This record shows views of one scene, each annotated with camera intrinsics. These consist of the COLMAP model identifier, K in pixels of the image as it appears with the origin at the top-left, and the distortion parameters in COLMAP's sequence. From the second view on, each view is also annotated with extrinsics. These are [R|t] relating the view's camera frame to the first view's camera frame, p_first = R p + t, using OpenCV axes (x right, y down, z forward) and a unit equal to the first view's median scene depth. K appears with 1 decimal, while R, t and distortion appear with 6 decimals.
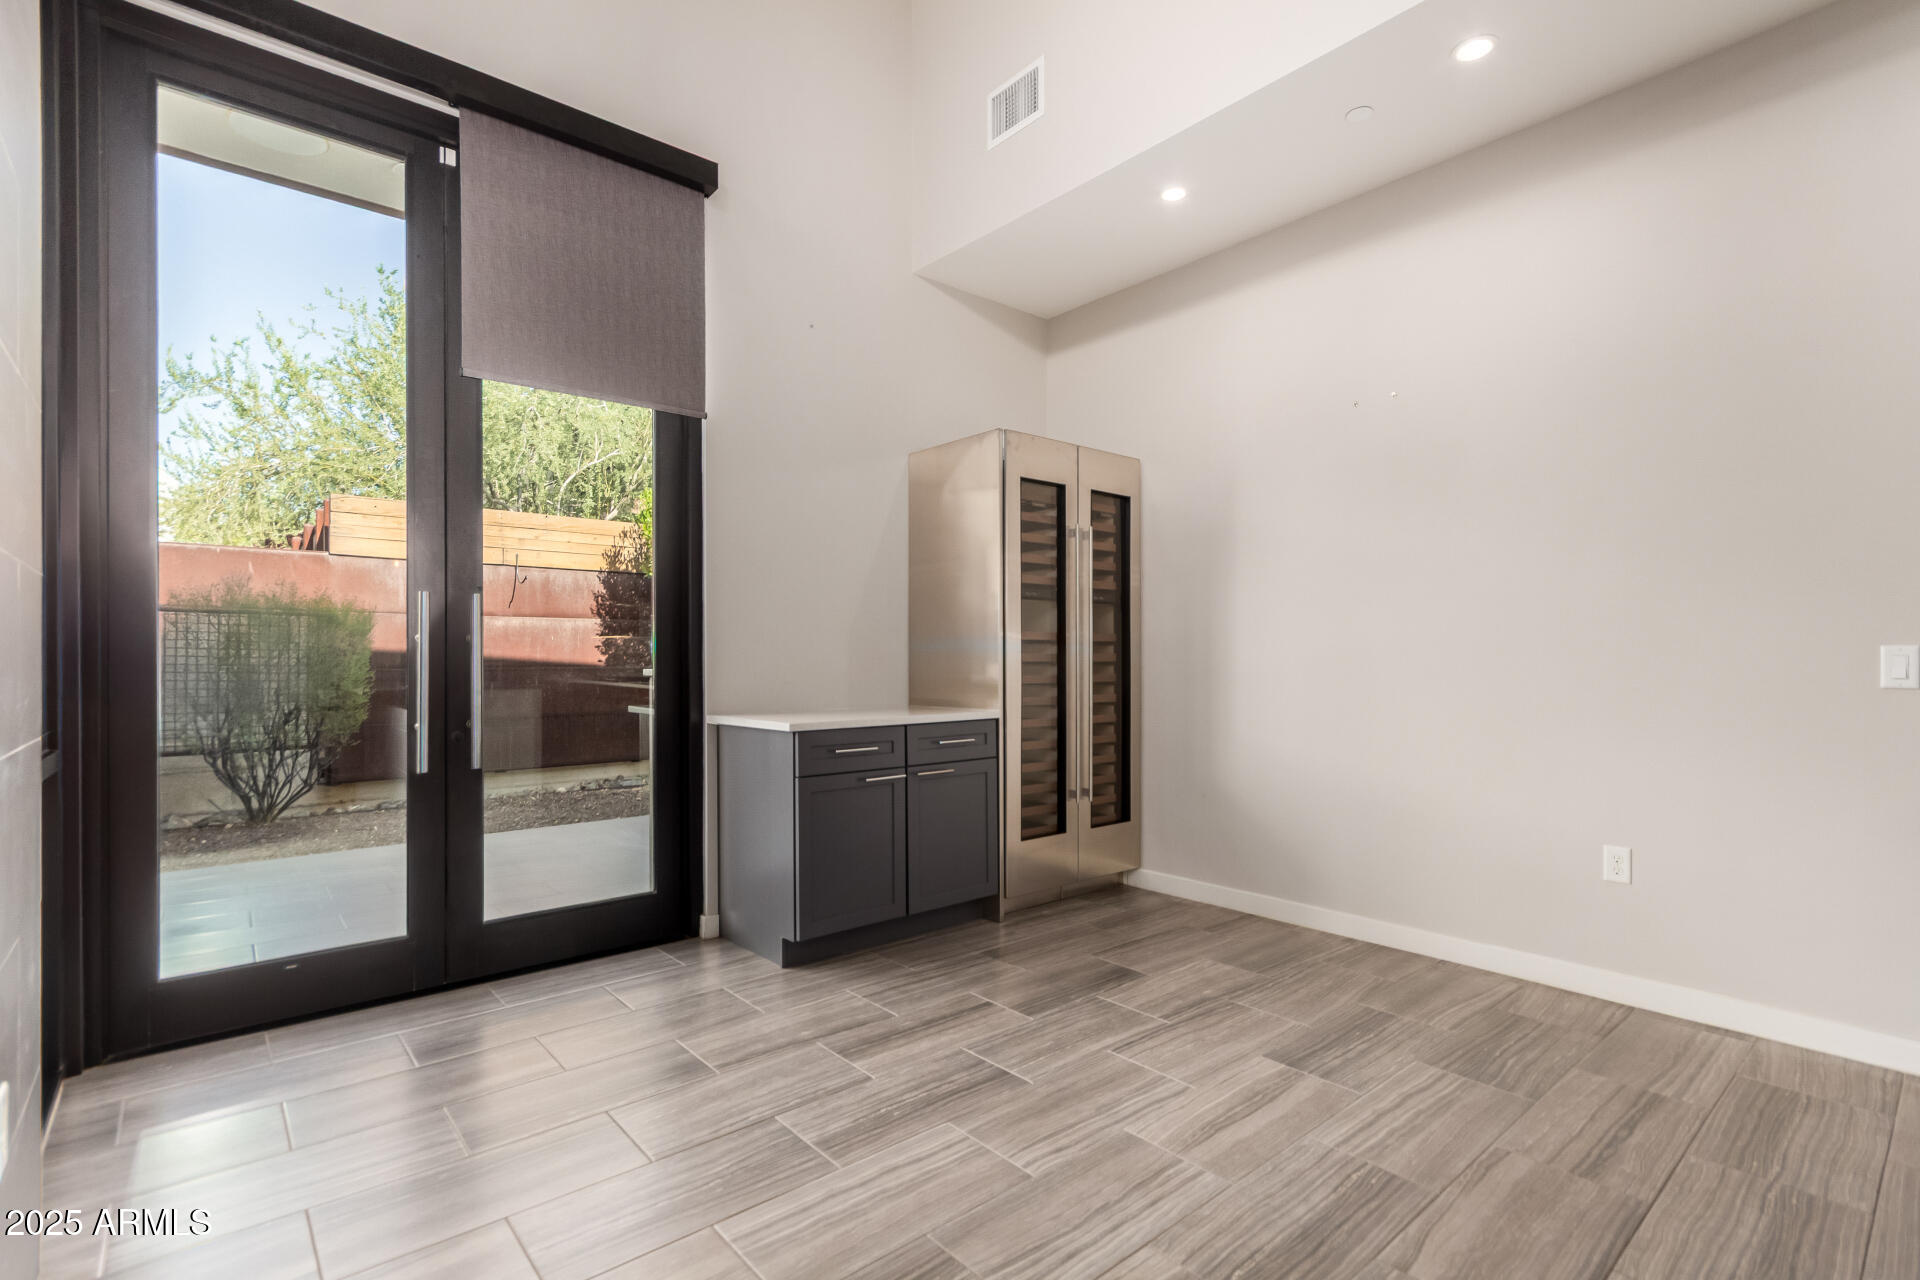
lens RADIAL K [[897.2, 0, 974.5], [0, 897.2, 664.0], [0, 0, 1]] dist [0.004594, 0.000503]
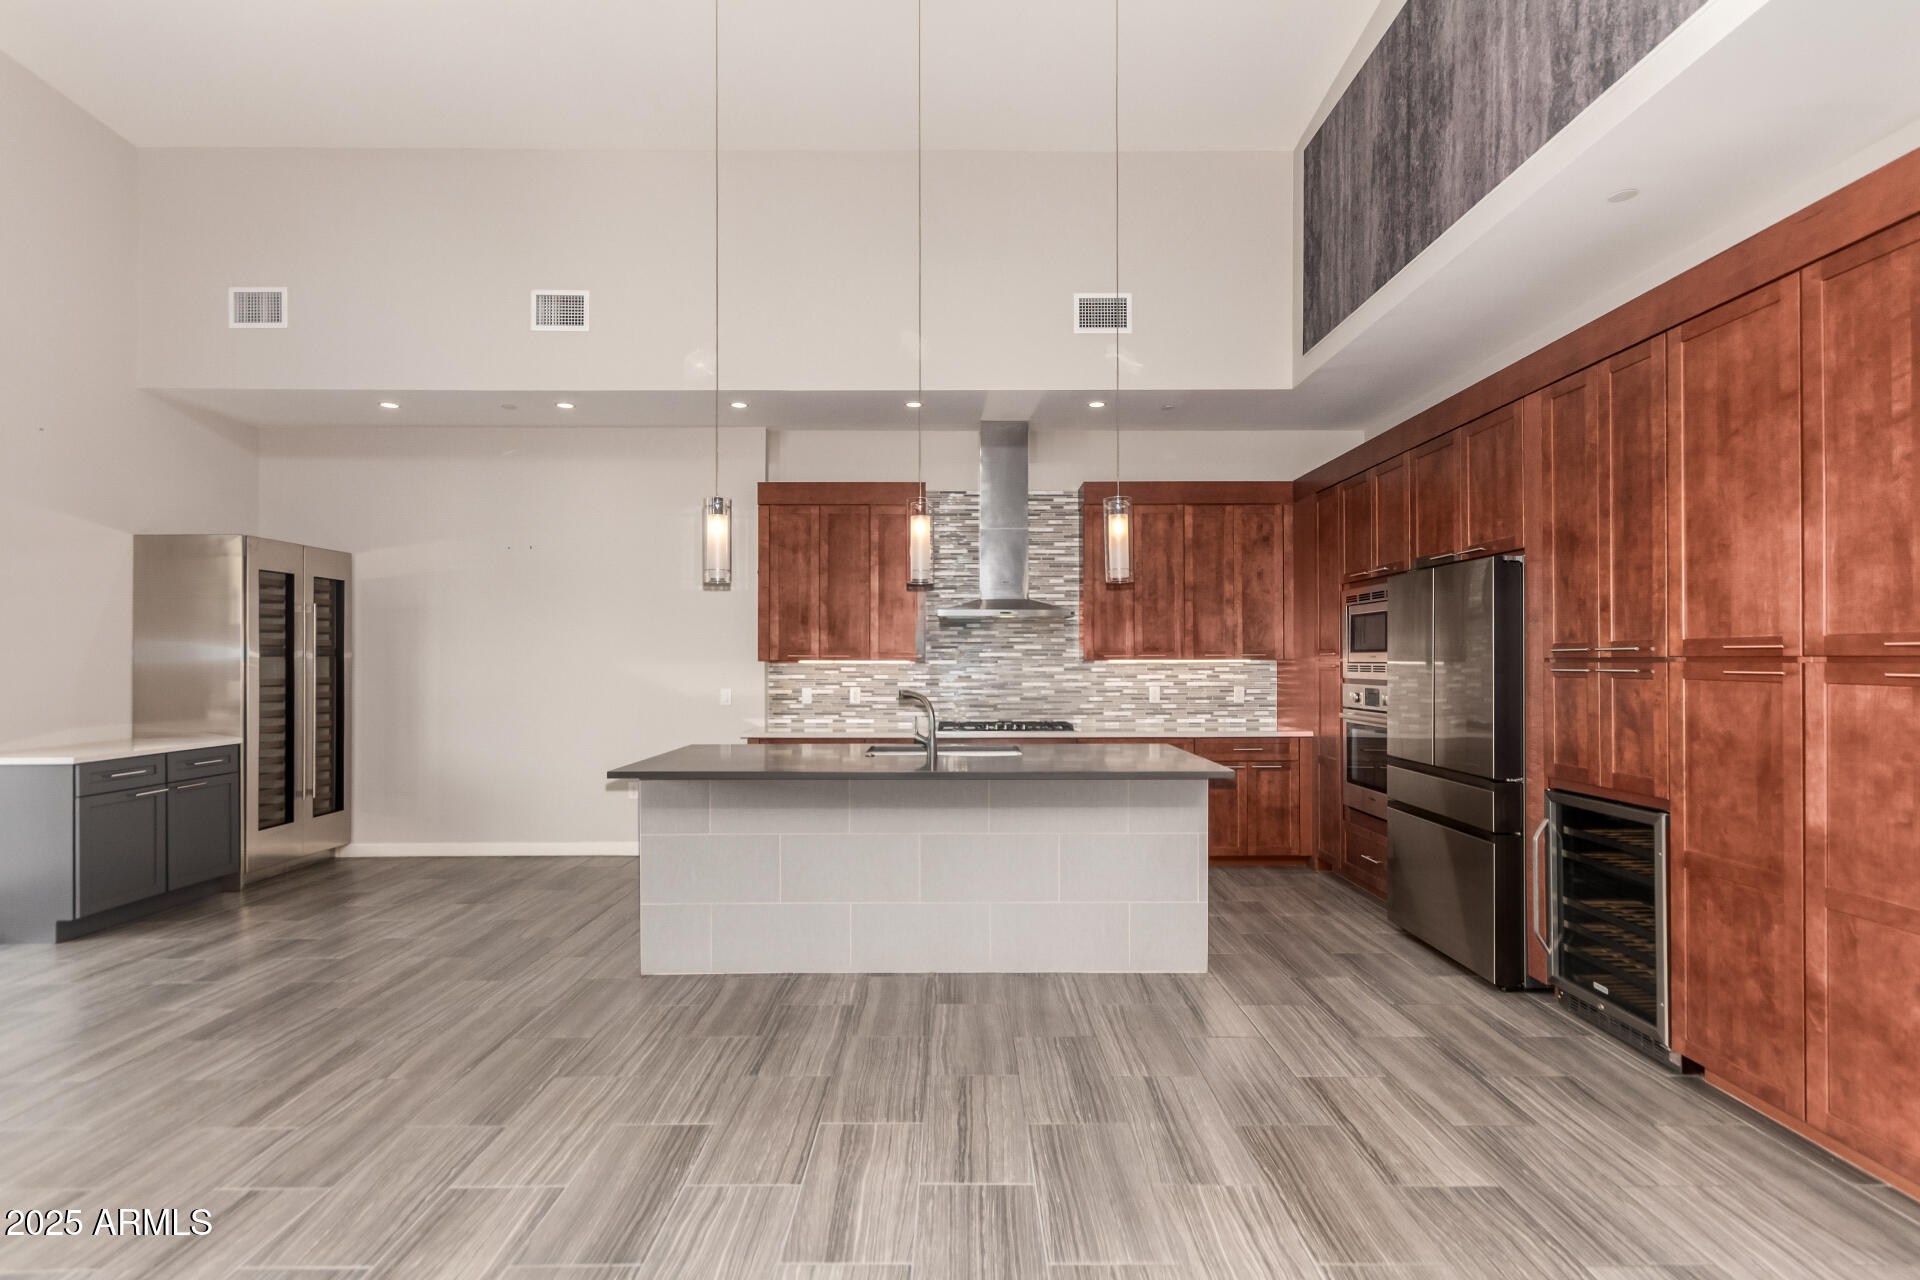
lens RADIAL K [[897.2, 0, 960.7], [0, 897.2, 652.7], [0, 0, 1]] dist [0.004594, 0.000503]
pose [[0.659605, 0.004669, 0.751598, -0.280910], [0.003383, 0.999952, -0.009181, -0.061525], [-0.751605, 0.008599, 0.659557, -0.741088]]
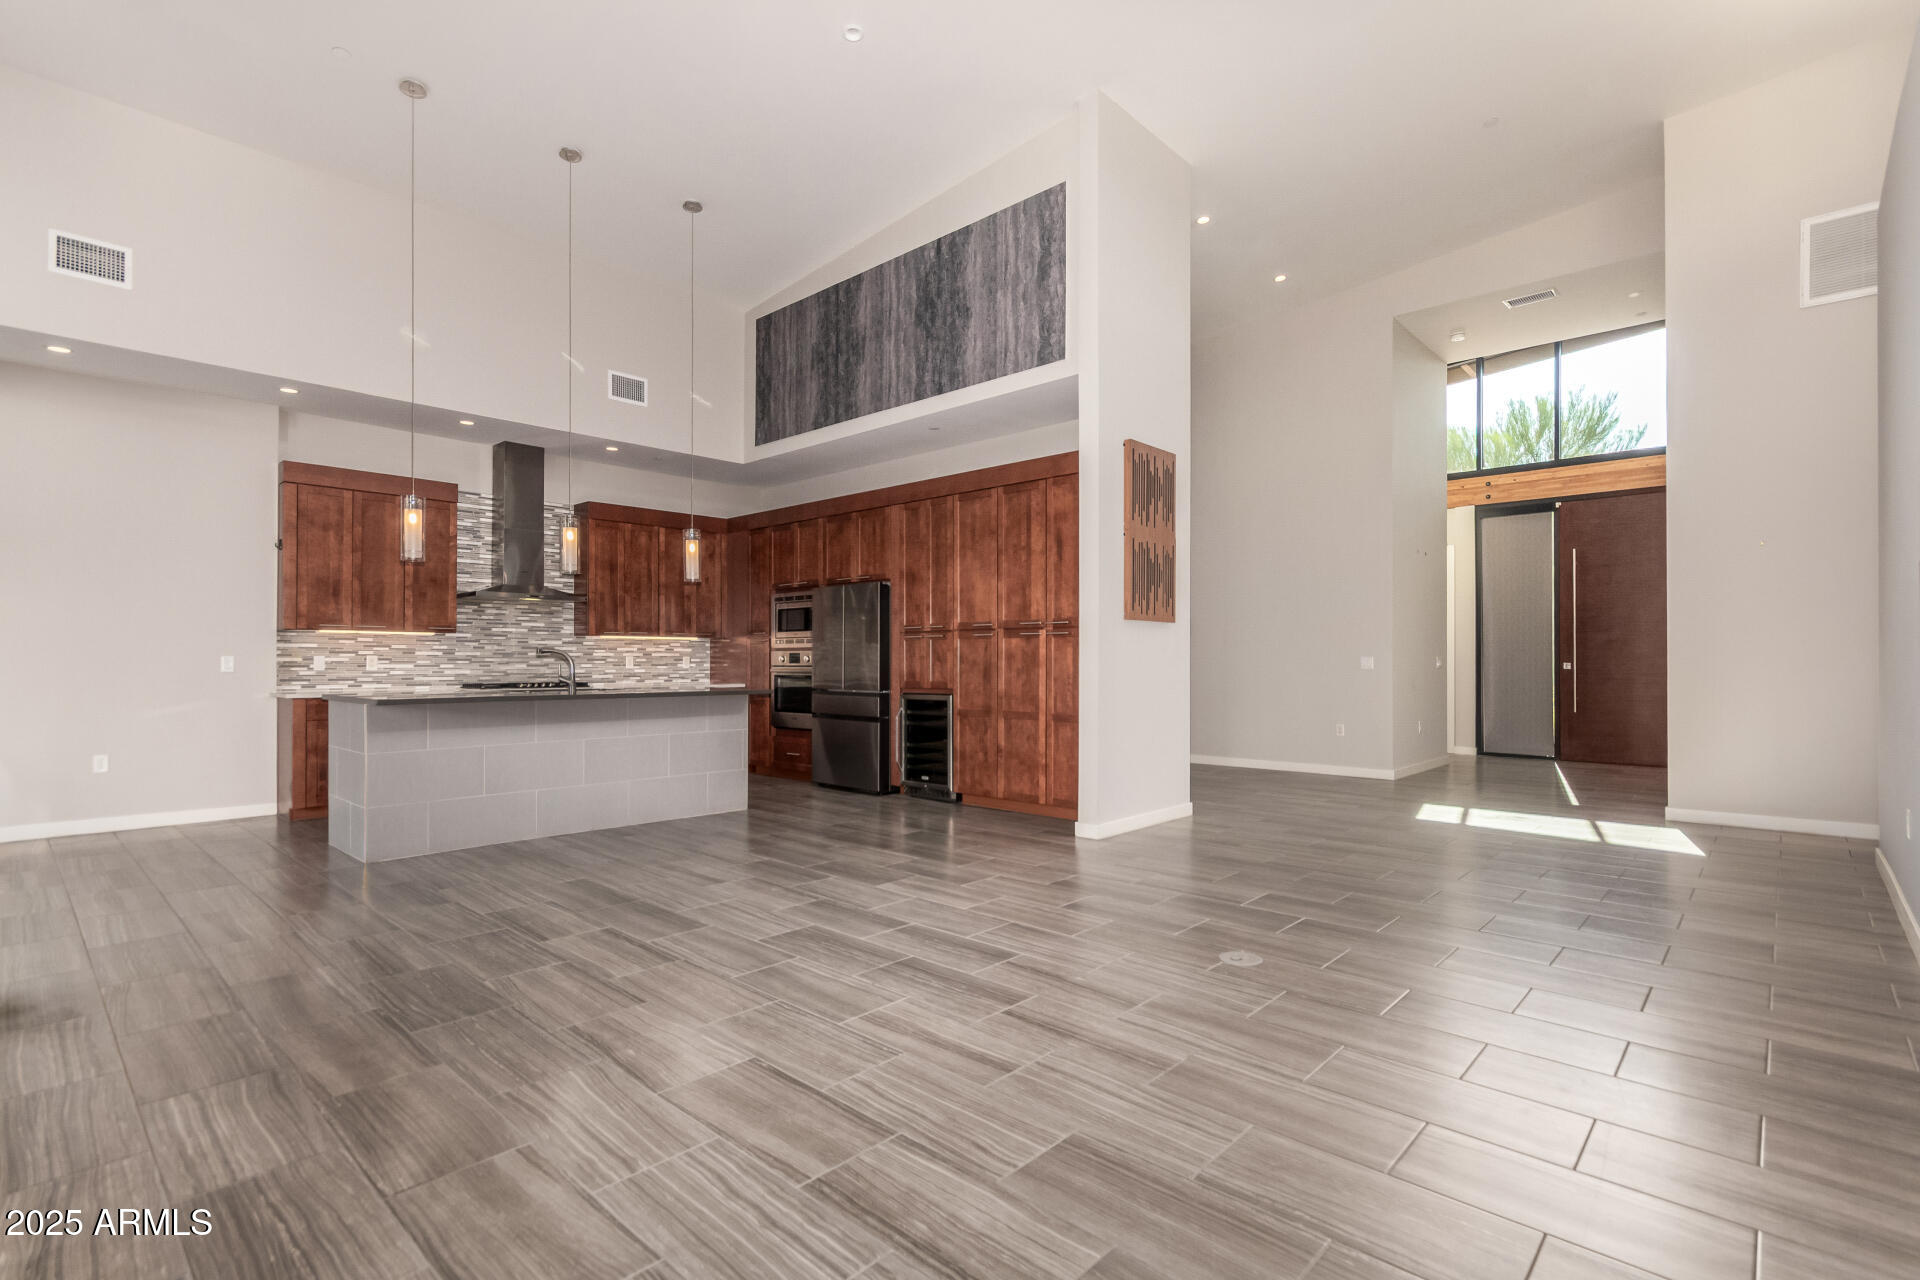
lens RADIAL K [[897.2, 0, 974.2], [0, 897.2, 650.2], [0, 0, 1]] dist [0.004594, 0.000503]
pose [[-0.103817, 0.012164, 0.994522, -1.122752], [0.002112, 0.999926, -0.012009, -0.000621], [-0.994594, 0.000854, -0.103835, -0.545516]]
